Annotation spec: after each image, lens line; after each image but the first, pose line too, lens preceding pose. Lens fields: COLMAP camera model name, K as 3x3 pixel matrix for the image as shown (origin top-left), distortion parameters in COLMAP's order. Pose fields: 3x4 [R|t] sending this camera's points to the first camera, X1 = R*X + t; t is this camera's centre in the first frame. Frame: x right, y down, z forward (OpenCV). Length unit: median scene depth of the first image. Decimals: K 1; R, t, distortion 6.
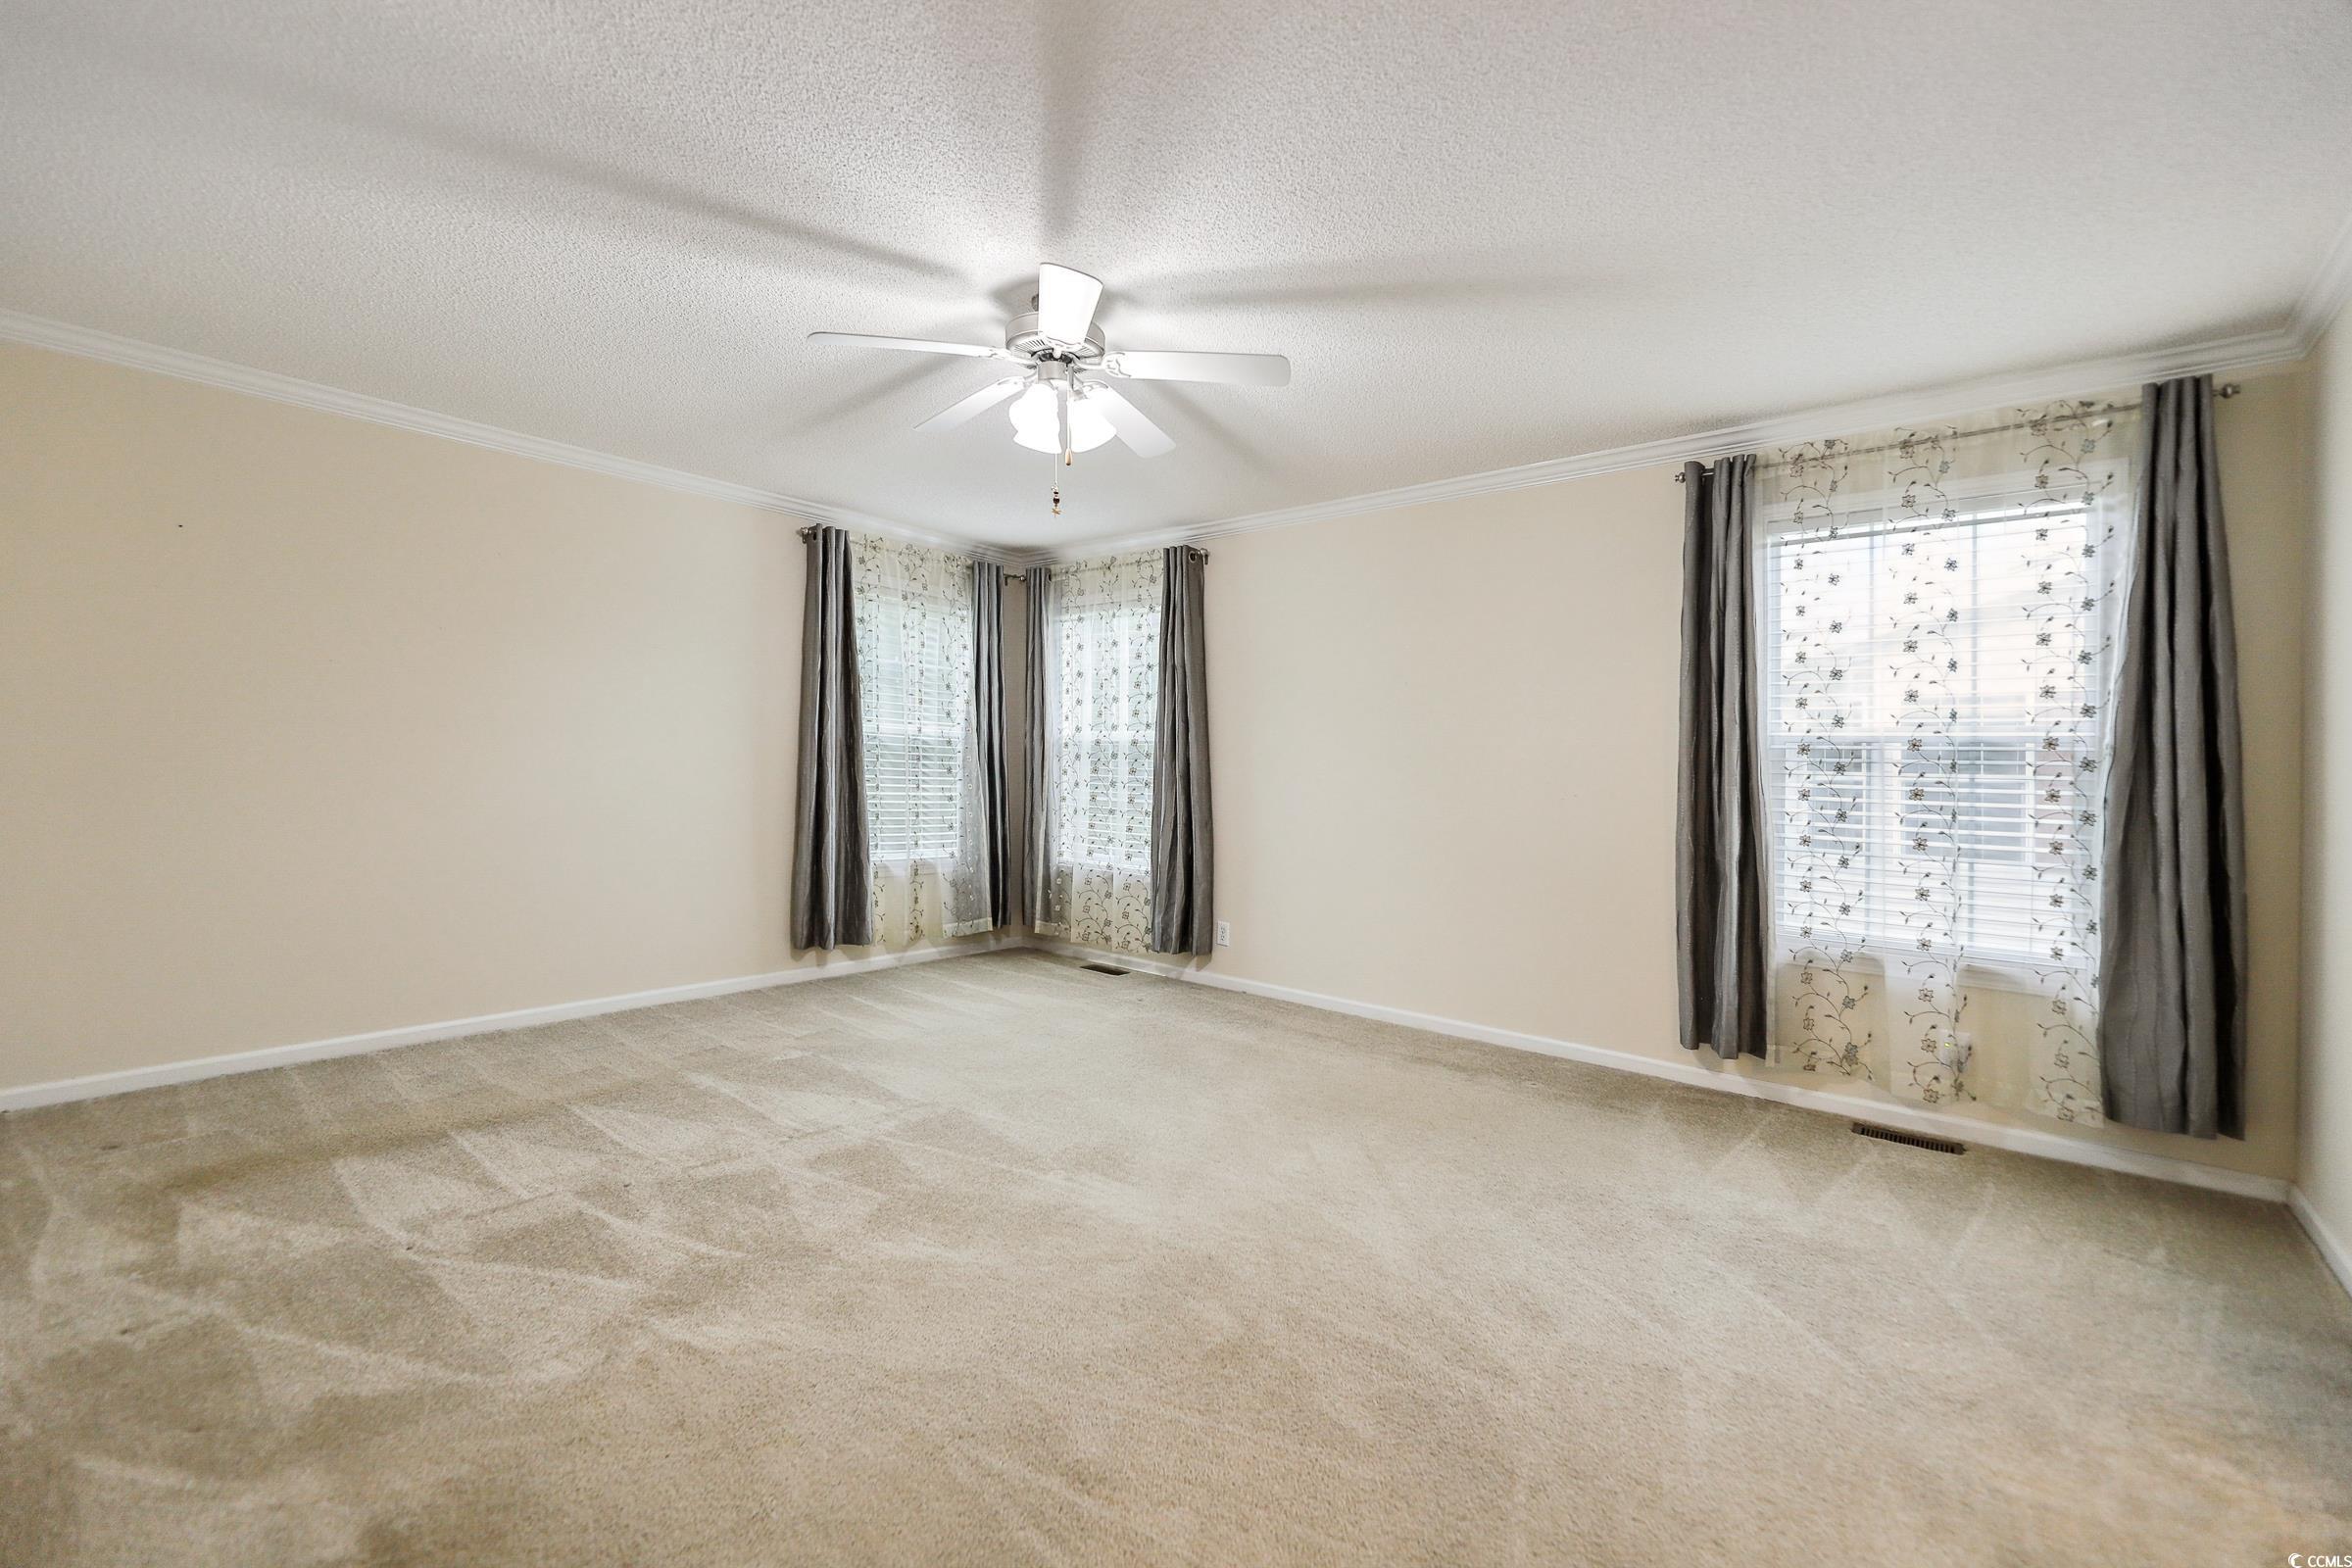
lens RADIAL K [[931.3, 0, 1178.4], [0, 931.3, 771.4], [0, 0, 1]] dist [0.000631, 0.000031]
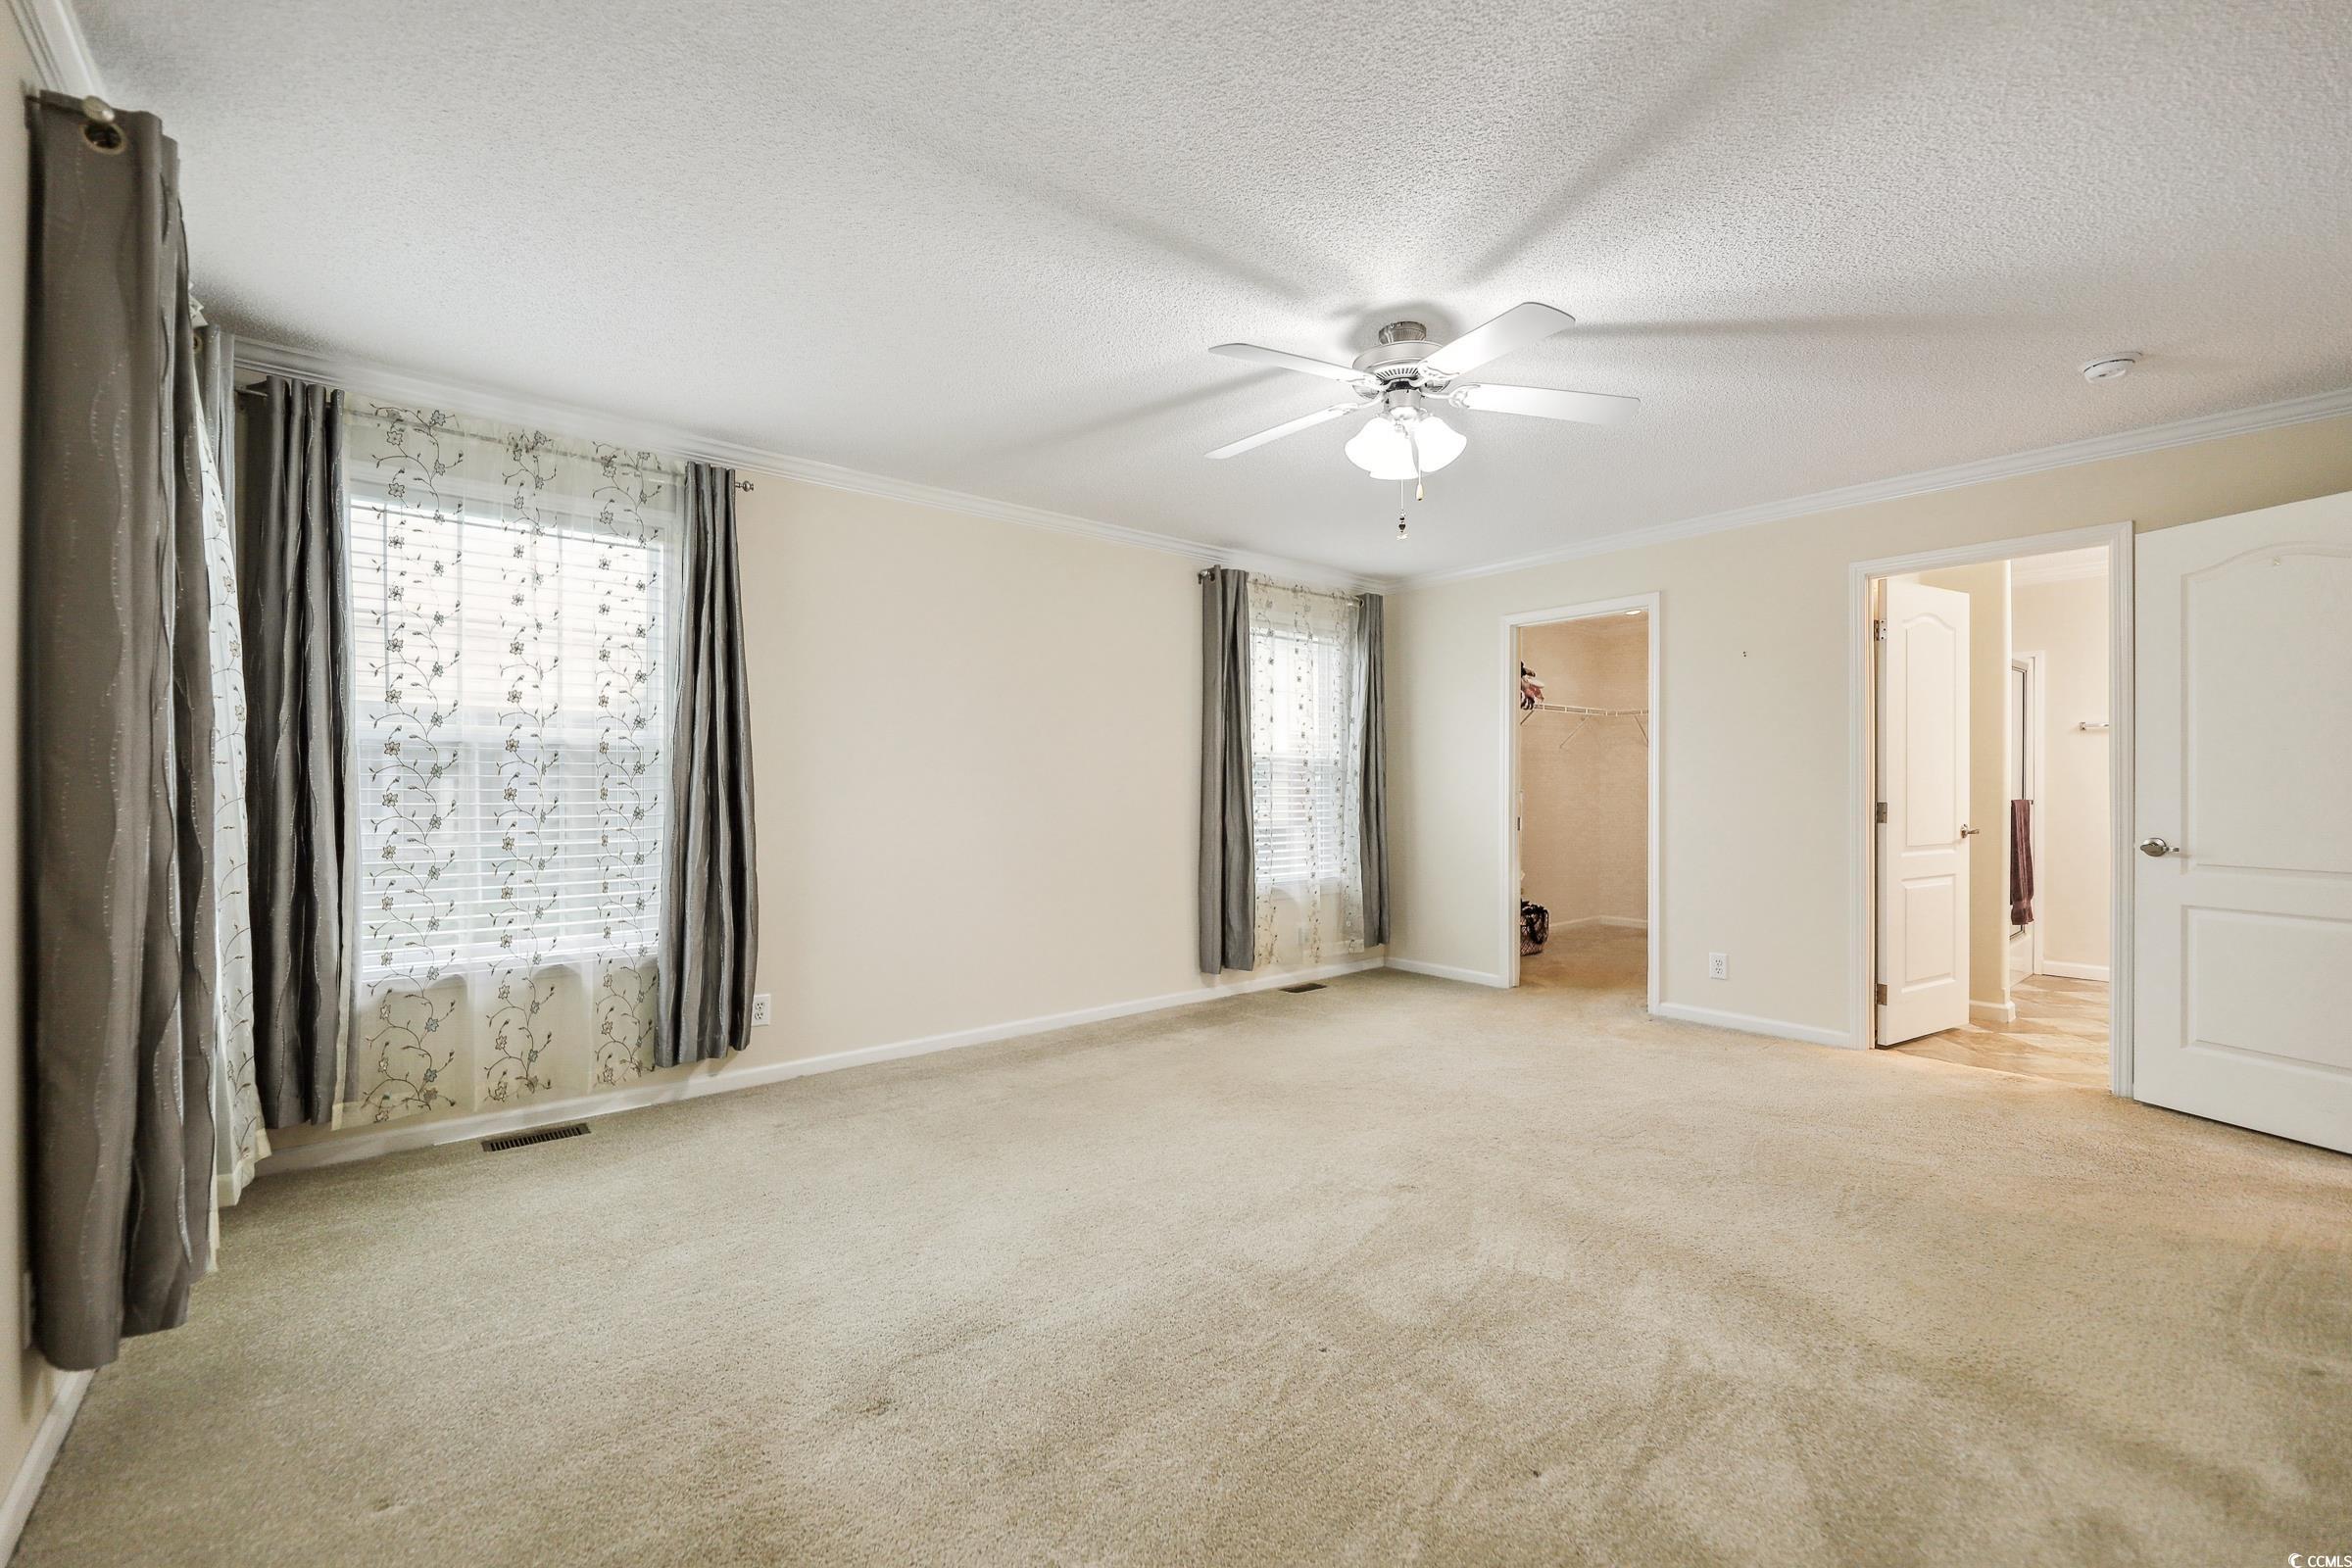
lens RADIAL K [[982.4, 0, 1189.4], [0, 982.4, 751.2], [0, 0, 1]] dist [0.000621, -0.003016]
pose [[0.192473, 0.009742, 0.981254, -0.179502], [0.010411, 0.999874, -0.011969, -0.004895], [-0.981247, 0.012520, 0.192347, 0.142641]]
